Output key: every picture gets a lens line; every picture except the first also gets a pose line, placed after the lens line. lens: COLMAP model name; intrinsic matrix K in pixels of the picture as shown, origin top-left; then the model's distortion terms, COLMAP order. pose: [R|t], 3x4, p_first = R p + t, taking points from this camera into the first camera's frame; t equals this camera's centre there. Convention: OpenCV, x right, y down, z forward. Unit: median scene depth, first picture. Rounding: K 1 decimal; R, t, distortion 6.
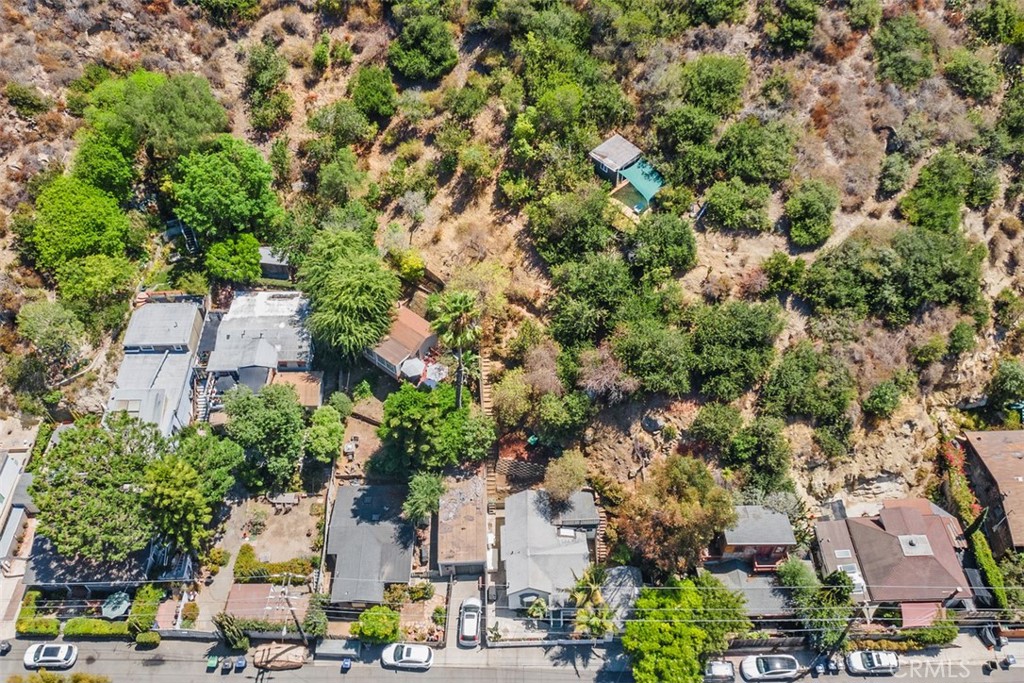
lens RADIAL K [[884.3, 0, 514.7], [0, 884.3, 337.2], [0, 0, 1]] dist [0.034639, 0.021175]
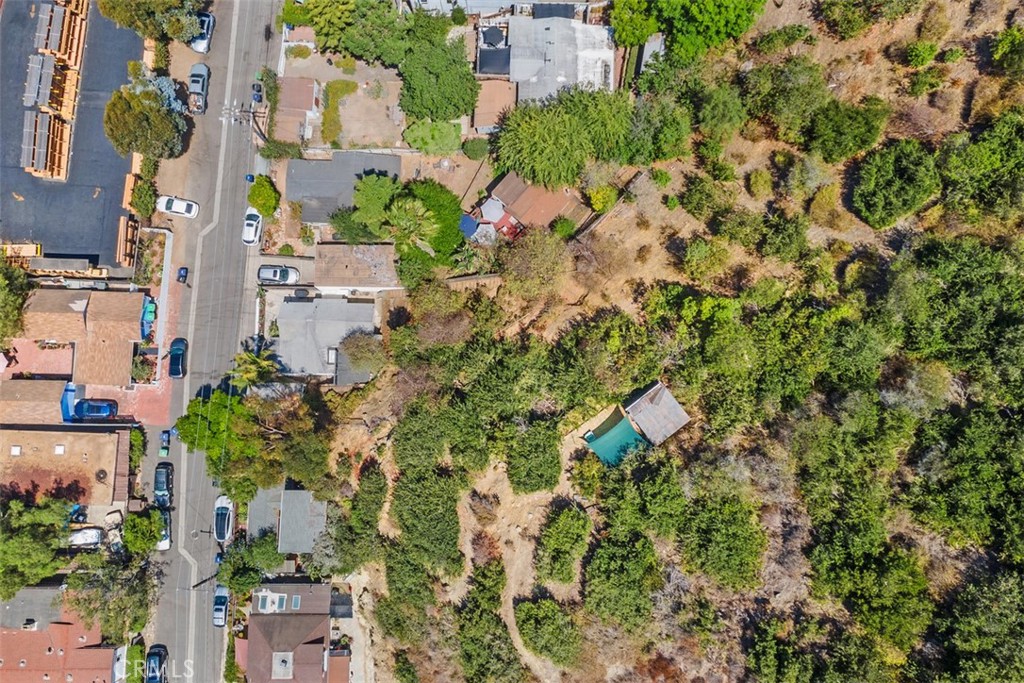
lens RADIAL K [[884.3, 0, 514.7], [0, 884.3, 337.2], [0, 0, 1]] dist [0.034639, 0.021175]
pose [[-0.042847, 0.993016, -0.109927, 0.142608], [-0.756495, 0.039624, 0.652798, -0.661974], [0.652595, 0.111130, 0.749513, 0.292191]]
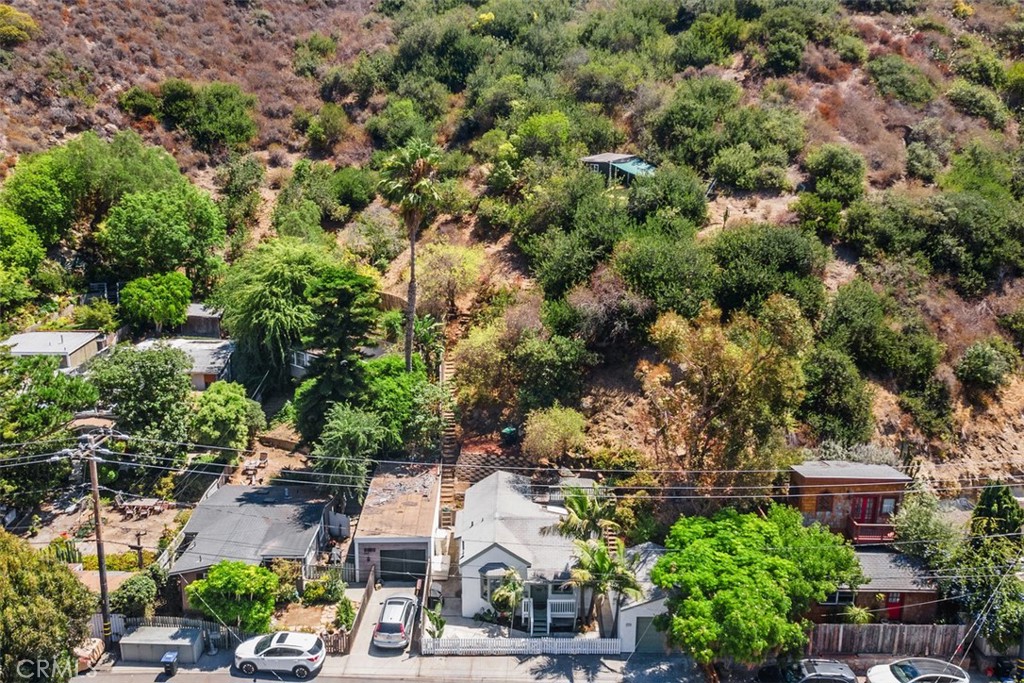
lens RADIAL K [[884.3, 0, 514.7], [0, 884.3, 337.2], [0, 0, 1]] dist [0.034639, 0.021175]
pose [[0.999819, 0.019030, -0.000220, 0.024399], [-0.015729, 0.819763, -0.572486, 0.469893], [-0.010714, 0.572386, 0.819914, 0.373188]]
